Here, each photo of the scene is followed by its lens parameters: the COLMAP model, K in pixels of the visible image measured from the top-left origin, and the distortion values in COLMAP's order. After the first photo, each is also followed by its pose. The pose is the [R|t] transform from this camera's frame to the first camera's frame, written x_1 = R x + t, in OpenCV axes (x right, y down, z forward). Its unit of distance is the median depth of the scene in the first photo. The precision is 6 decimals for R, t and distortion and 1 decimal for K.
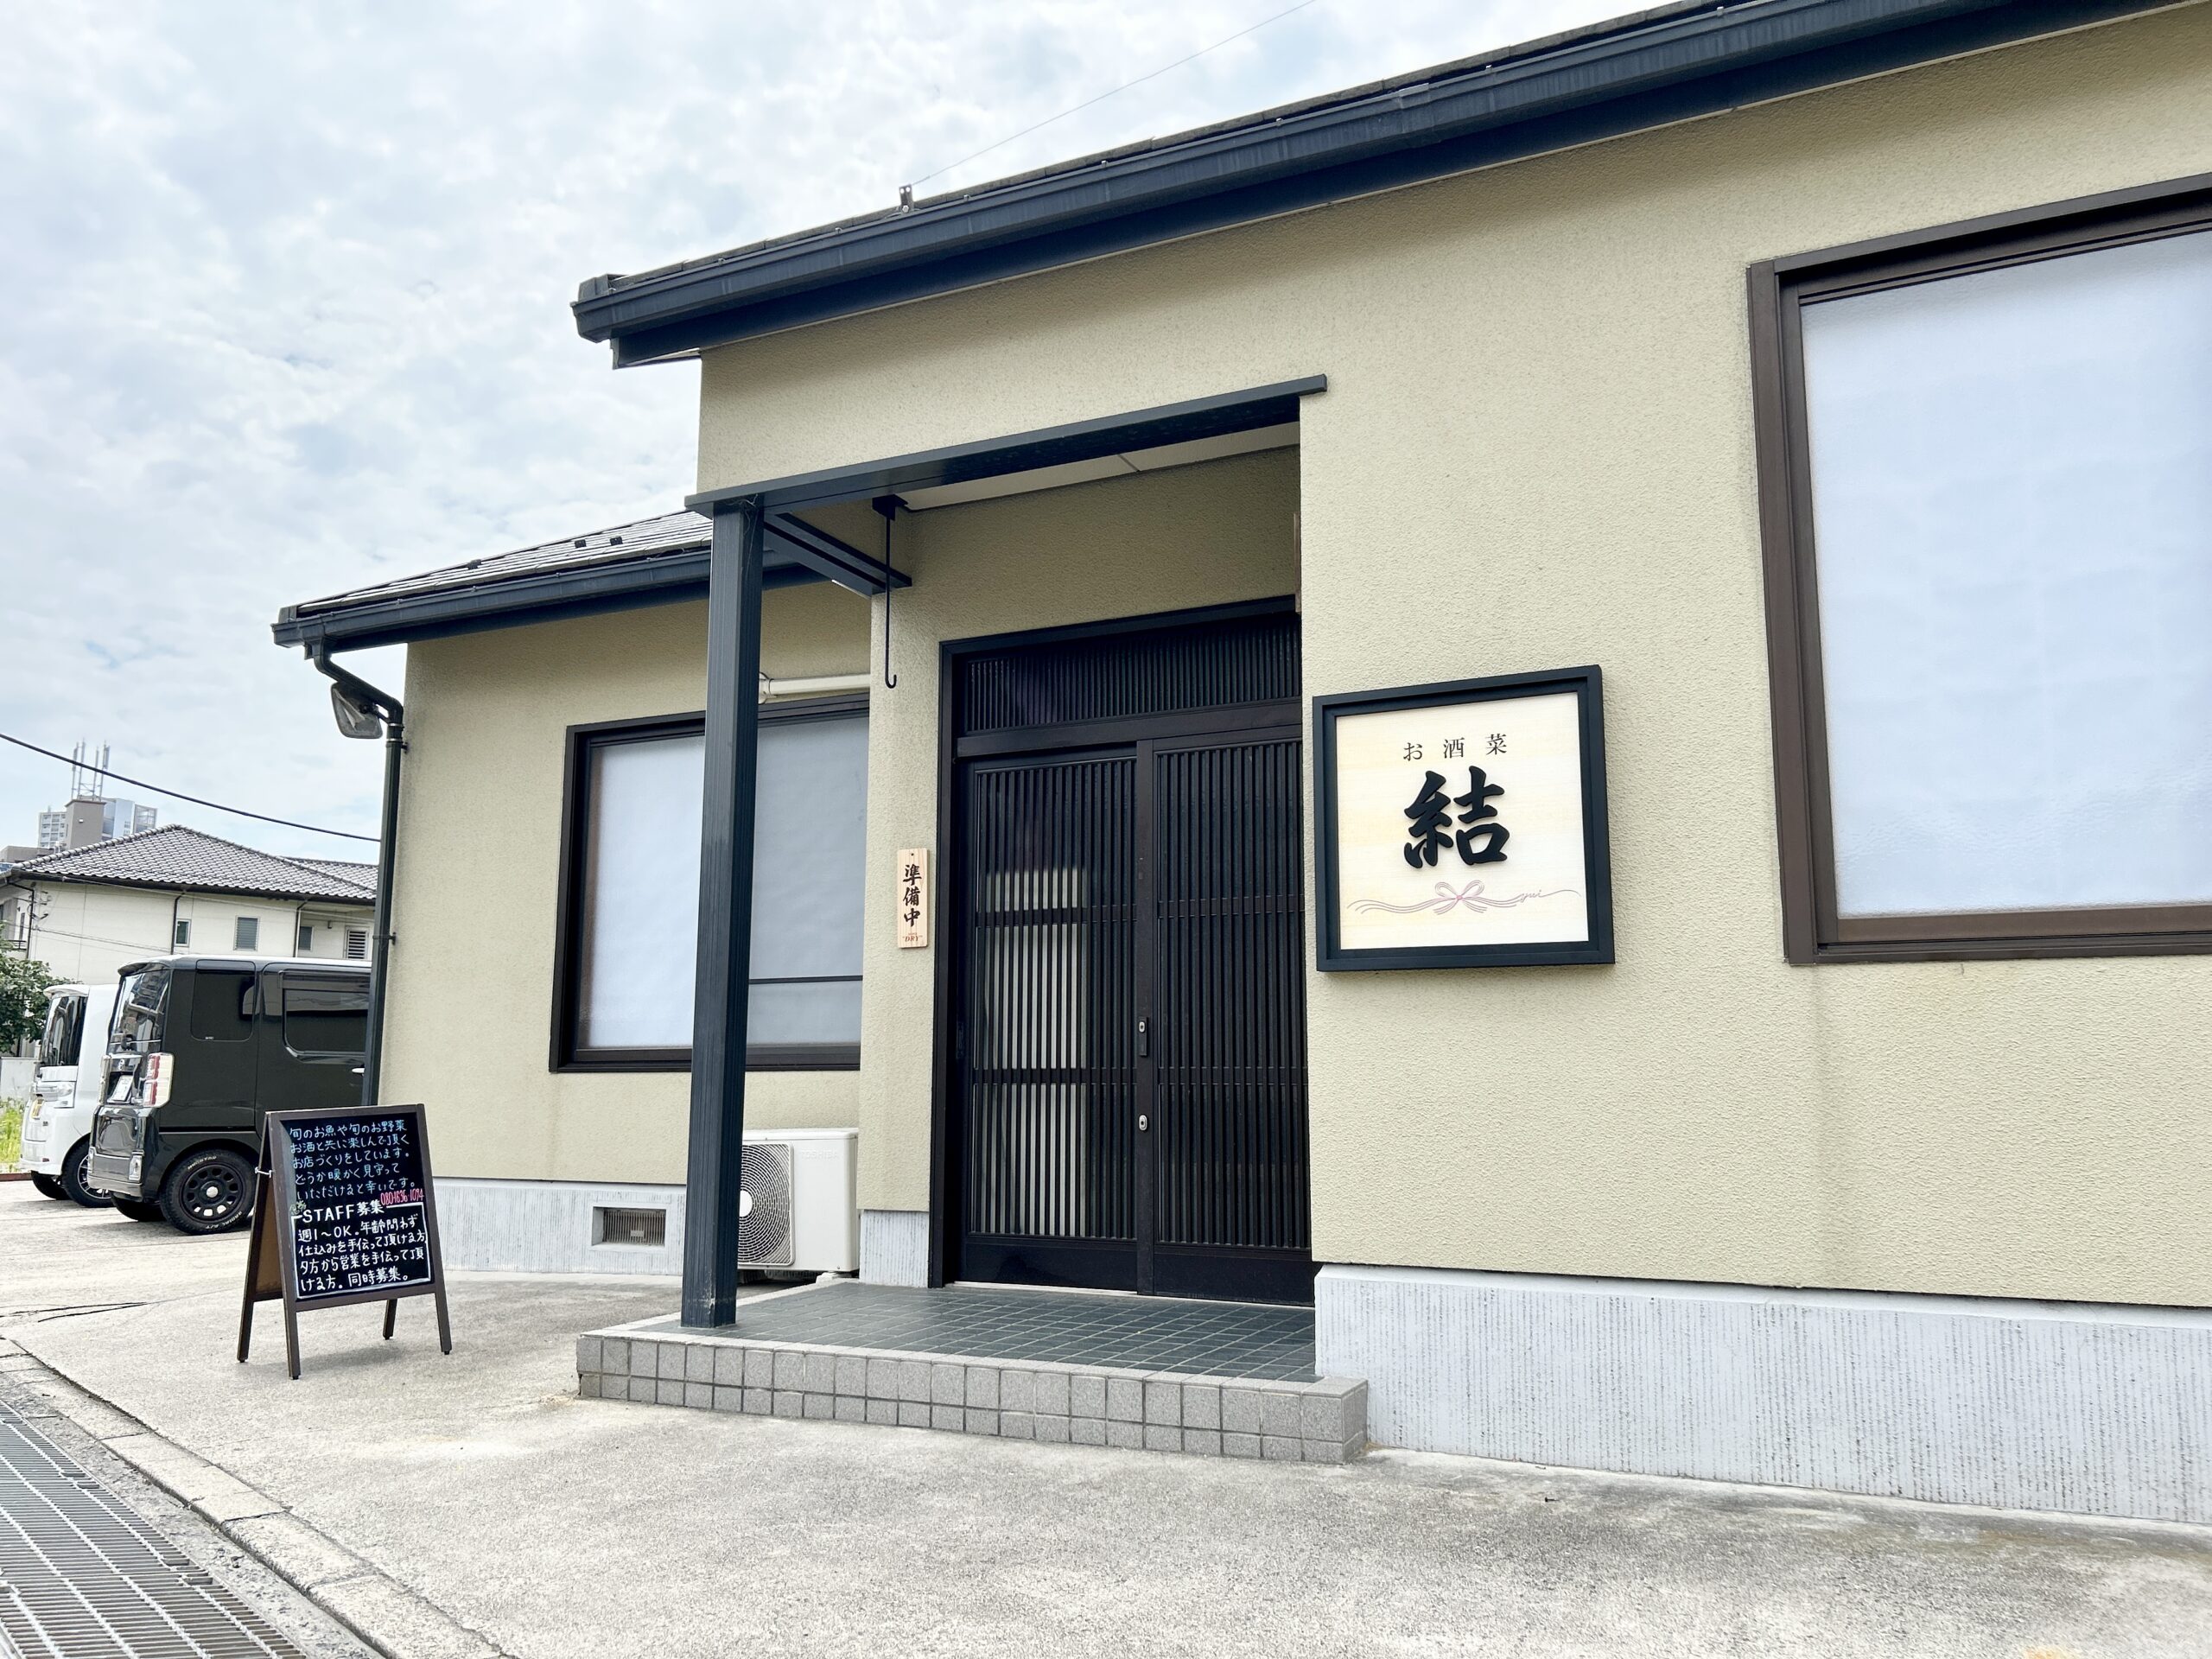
lens RADIAL K [[1691.2, 0, 1106.0], [0, 1691.2, 829.5], [0, 0, 1]] dist [0.090620, -0.069378]
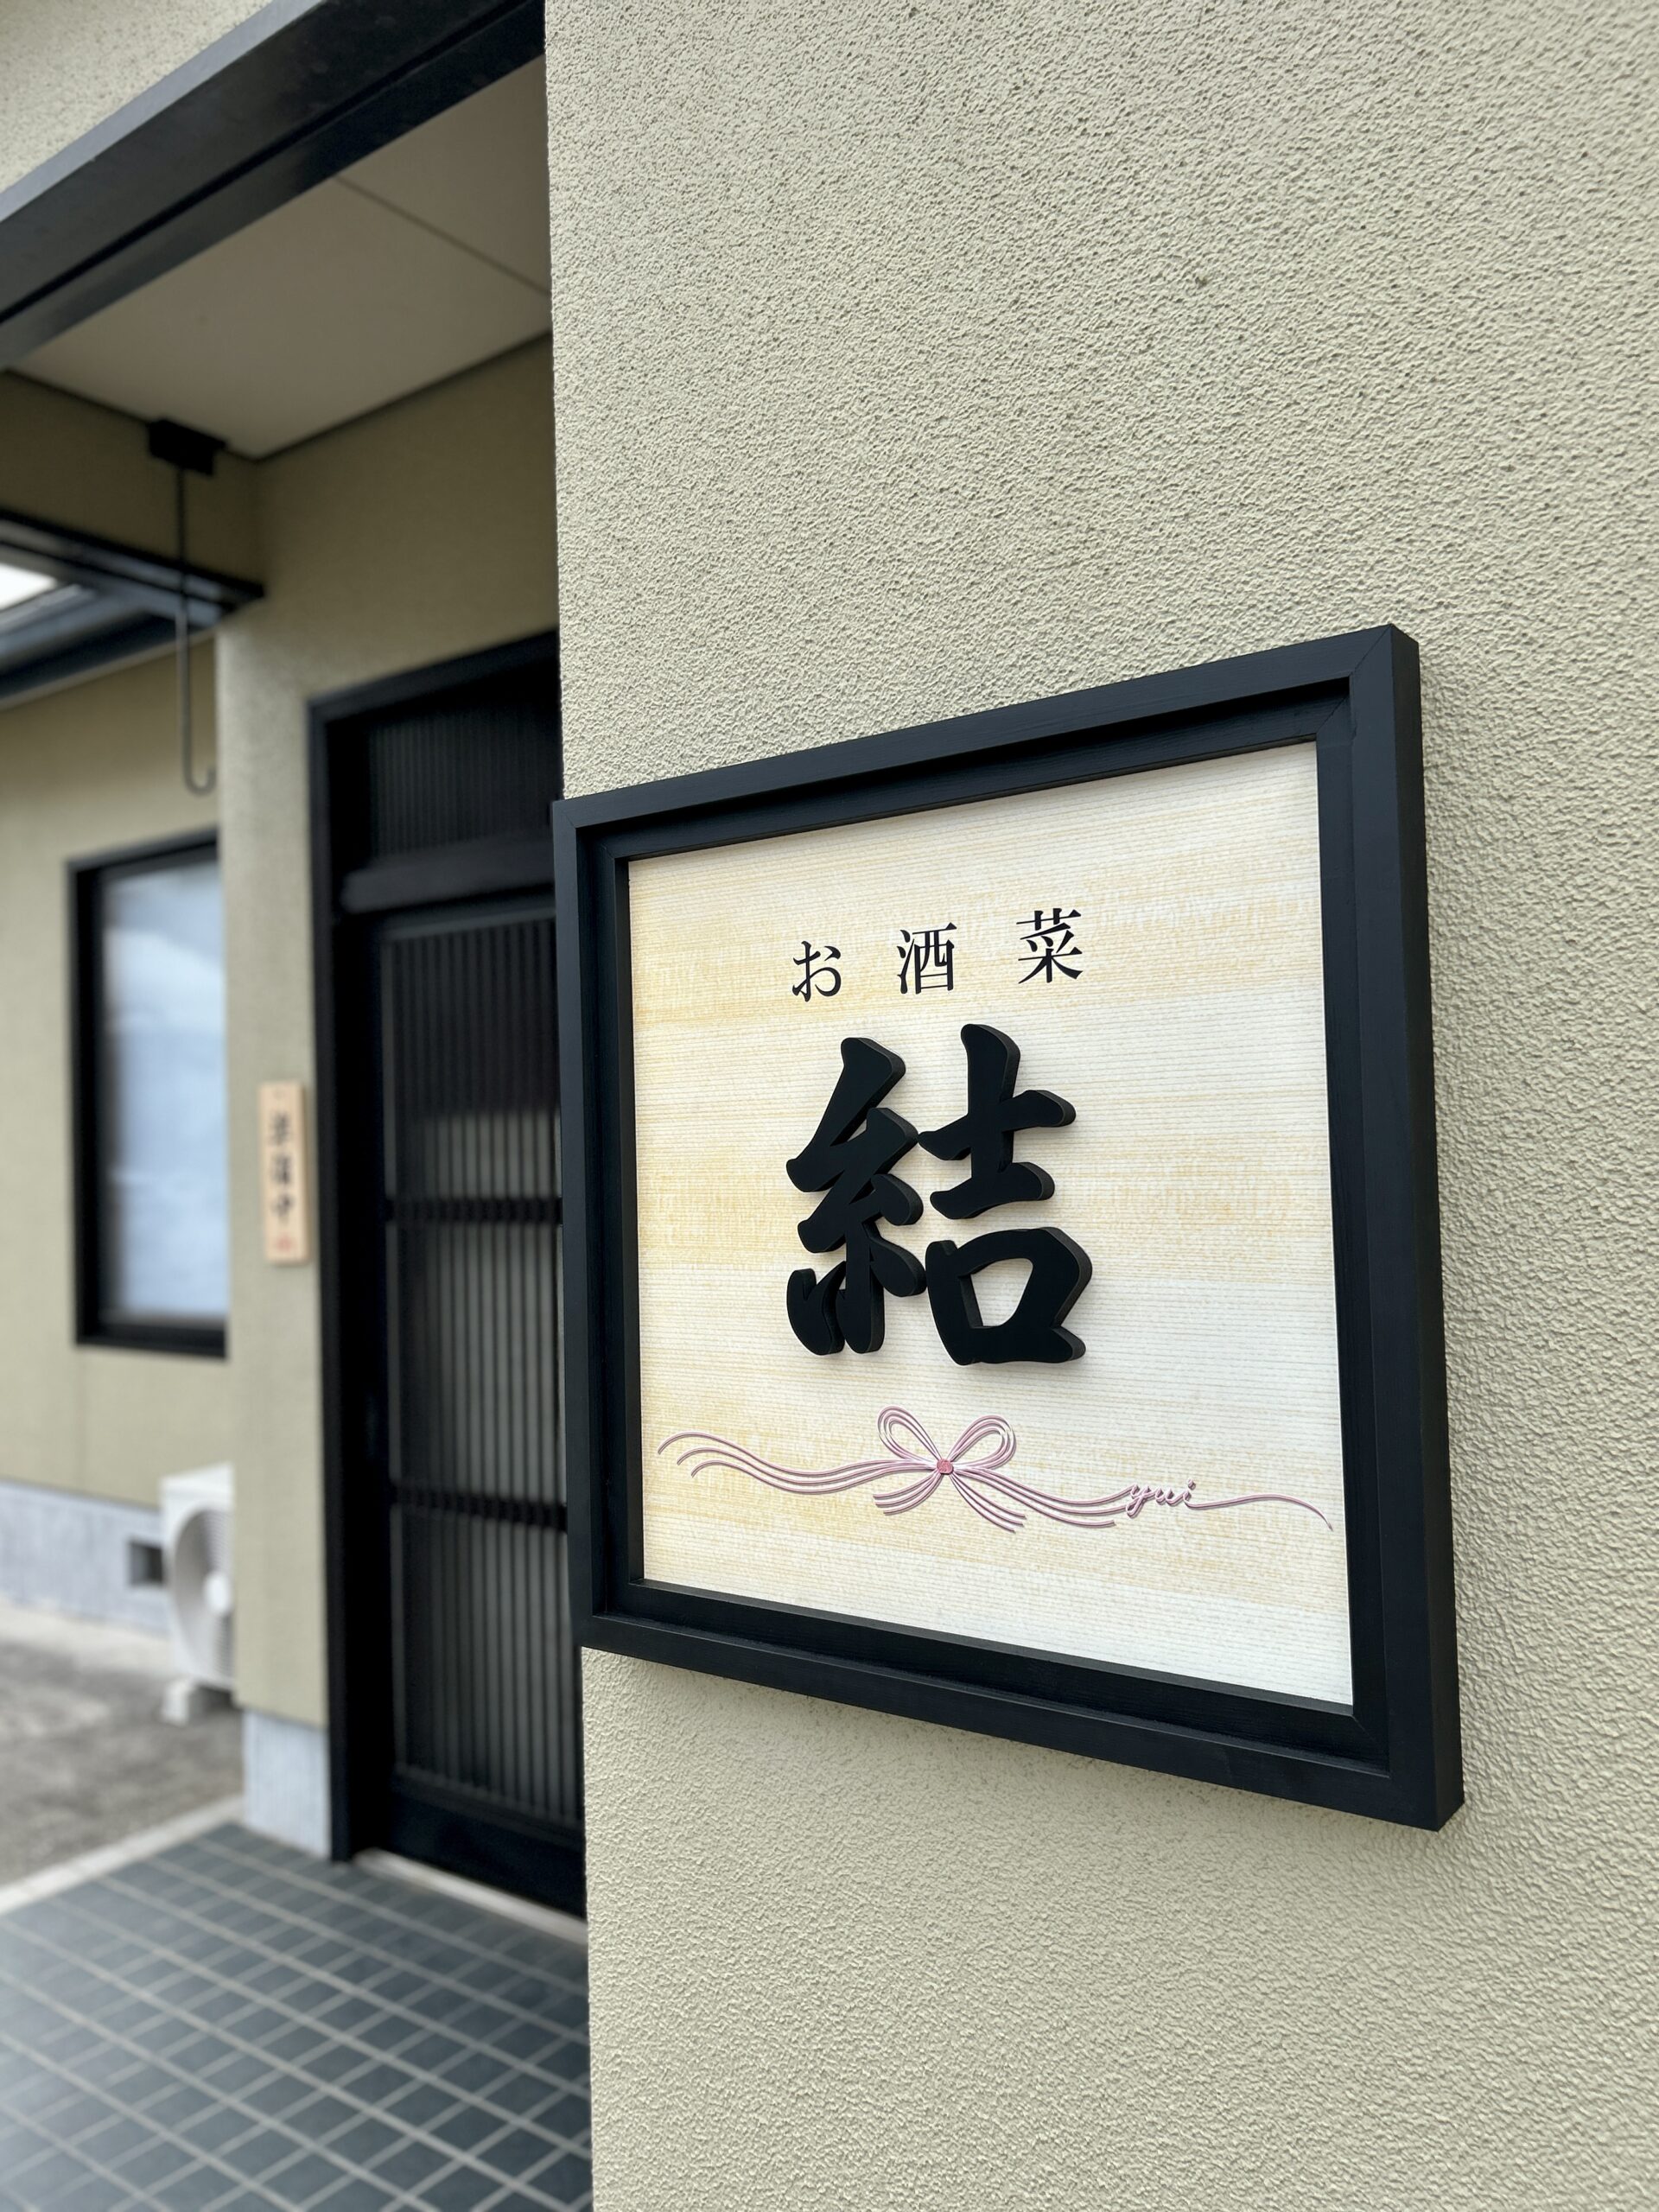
lens RADIAL K [[1691.2, 0, 829.5], [0, 1691.2, 1106.0], [0, 0, 1]] dist [0.090620, -0.069378]
pose [[0.982762, -0.031046, -0.182249, 0.157219], [0.054343, 0.990760, 0.124265, -0.039235], [0.176707, -0.132027, 0.975368, 0.458552]]
